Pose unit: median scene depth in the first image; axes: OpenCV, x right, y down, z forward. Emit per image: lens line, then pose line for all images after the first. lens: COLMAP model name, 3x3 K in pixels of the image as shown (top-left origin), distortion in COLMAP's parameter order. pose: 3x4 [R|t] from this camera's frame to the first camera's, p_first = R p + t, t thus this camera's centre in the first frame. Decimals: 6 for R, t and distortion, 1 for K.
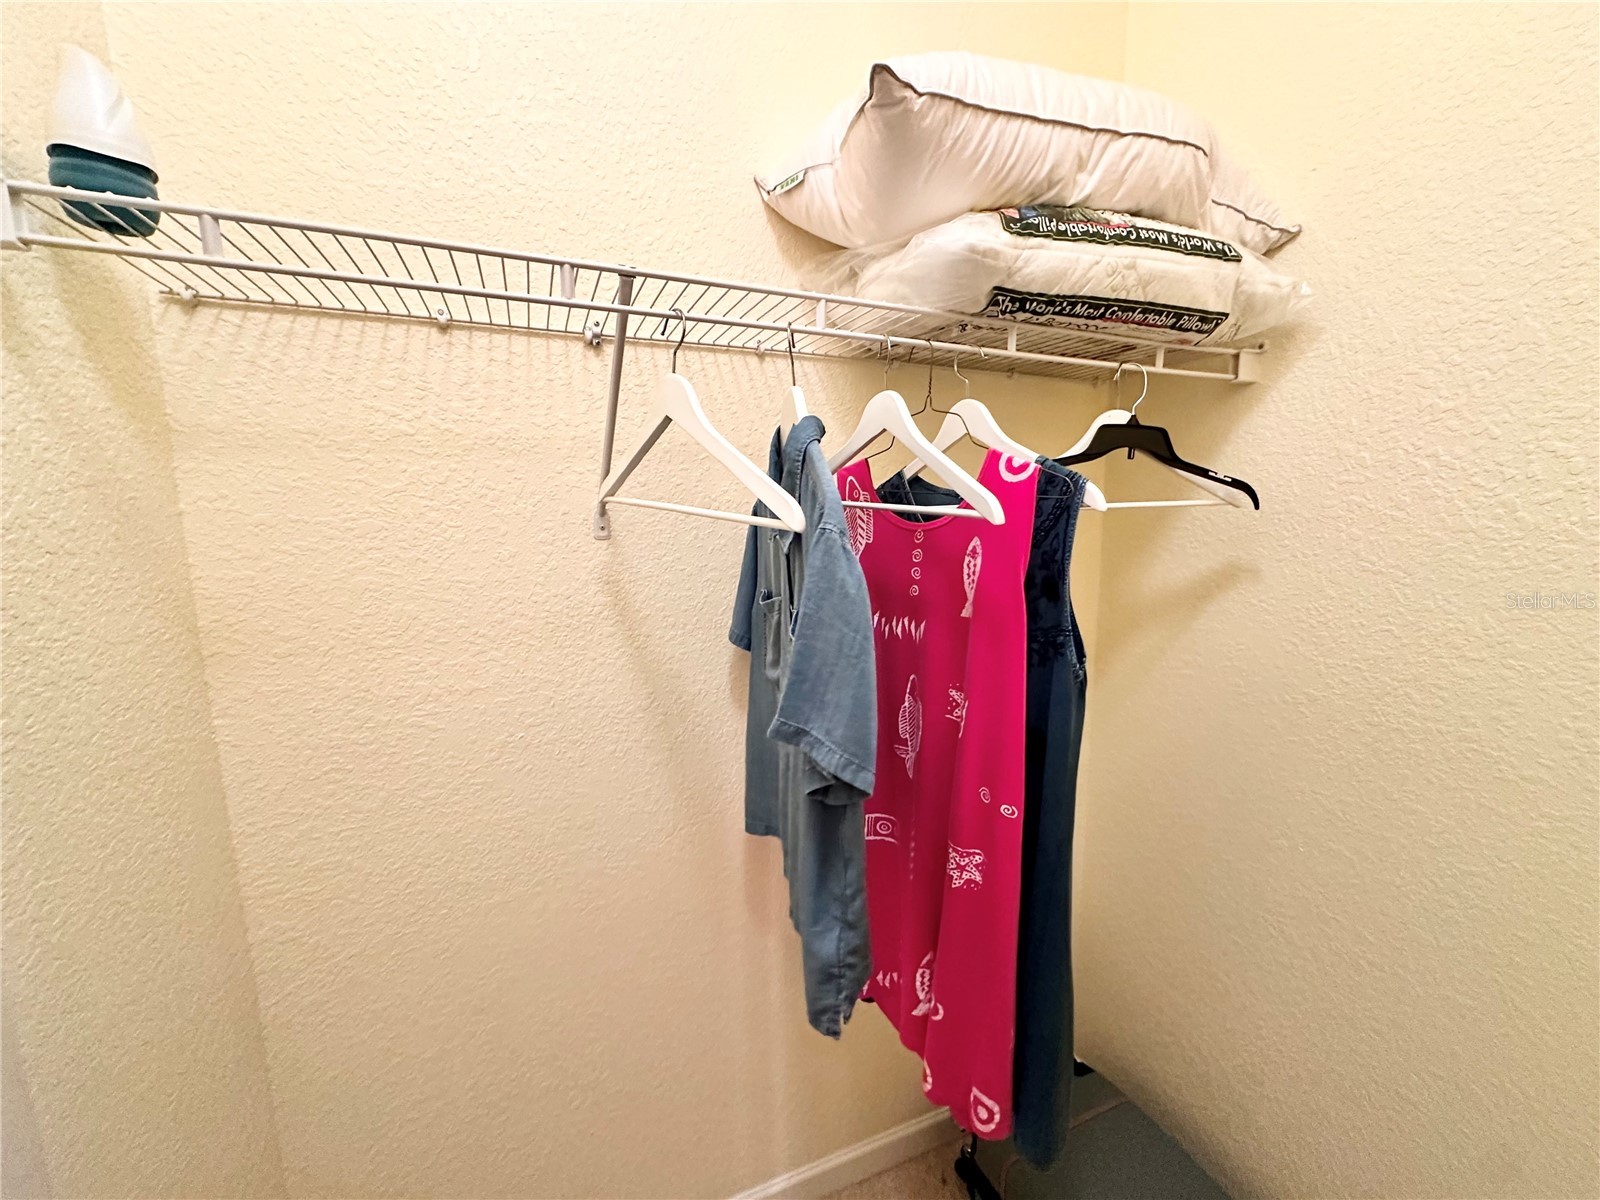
lens RADIAL K [[634.9, 0, 804.0], [0, 634.9, 602.4], [0, 0, 1]] dist [-0.000178, 0.000102]
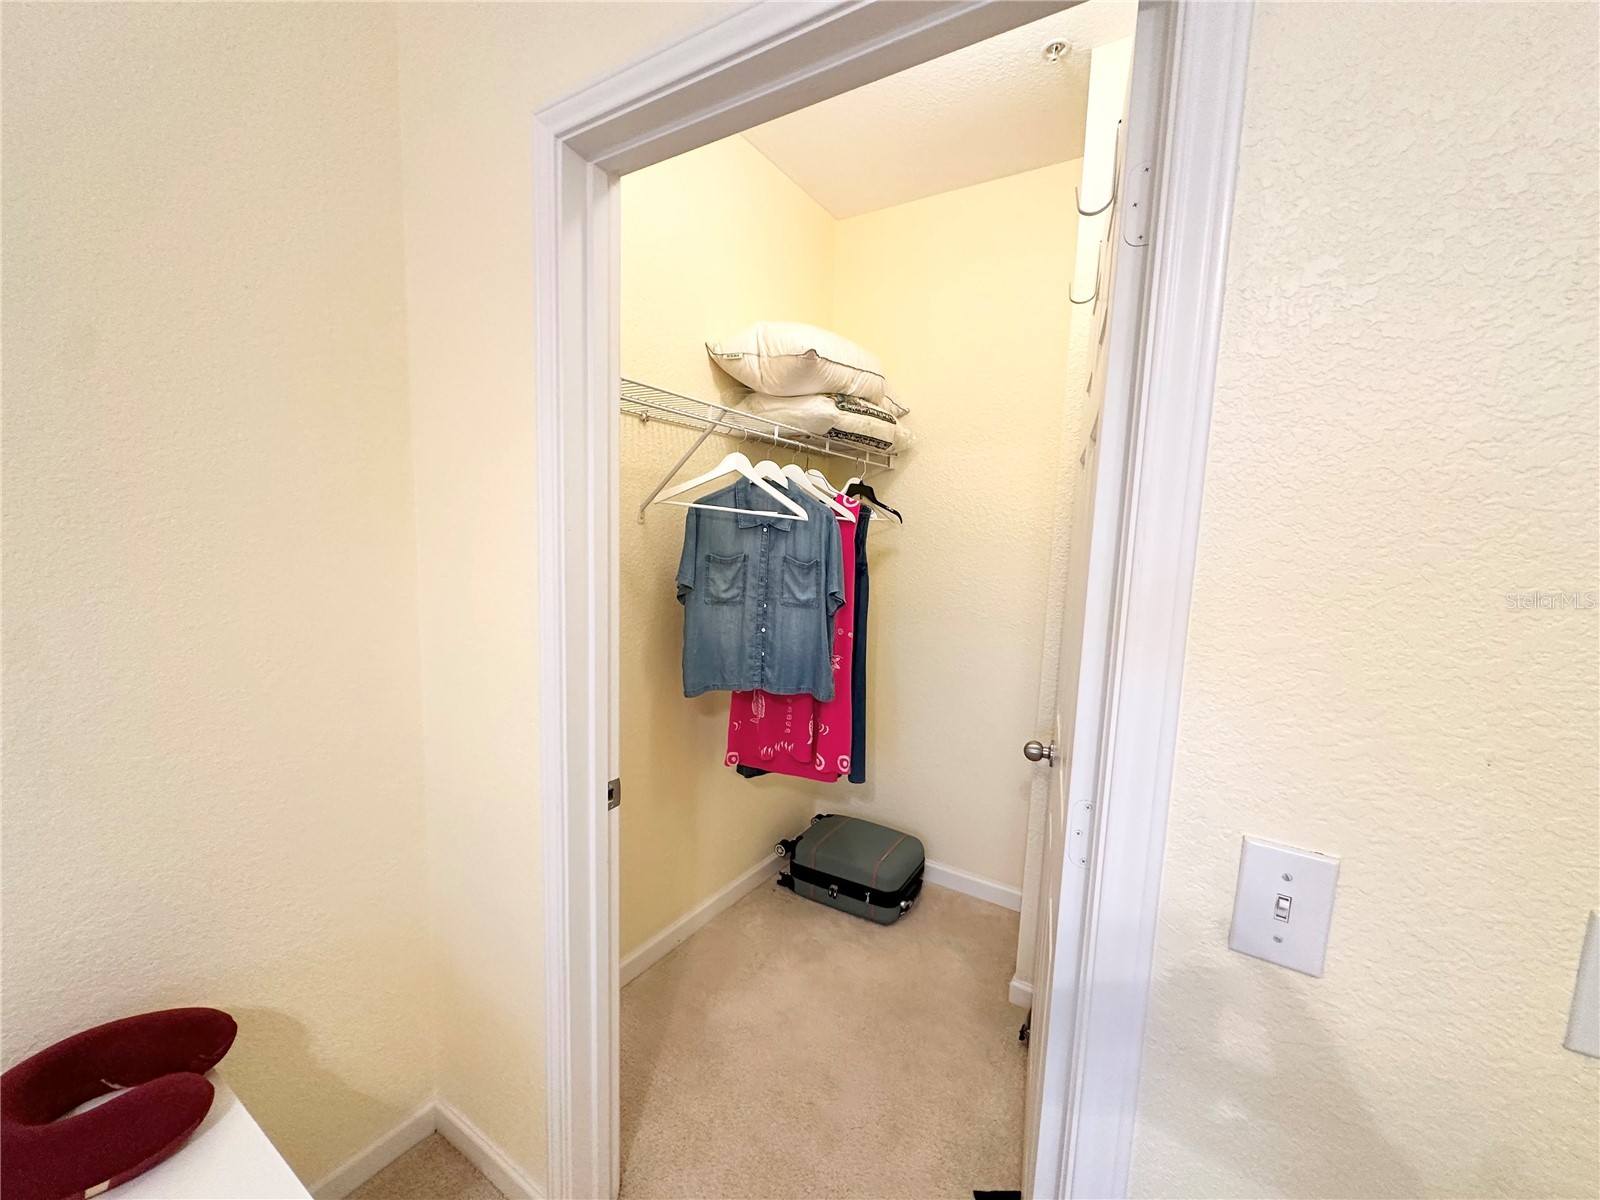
lens RADIAL K [[634.9, 0, 804.0], [0, 634.9, 602.4], [0, 0, 1]] dist [-0.000178, 0.000102]
pose [[0.818185, -0.028931, 0.574227, -1.040692], [0.046897, 0.998763, -0.016501, 0.184686], [-0.573039, 0.040430, 0.818530, -0.790510]]
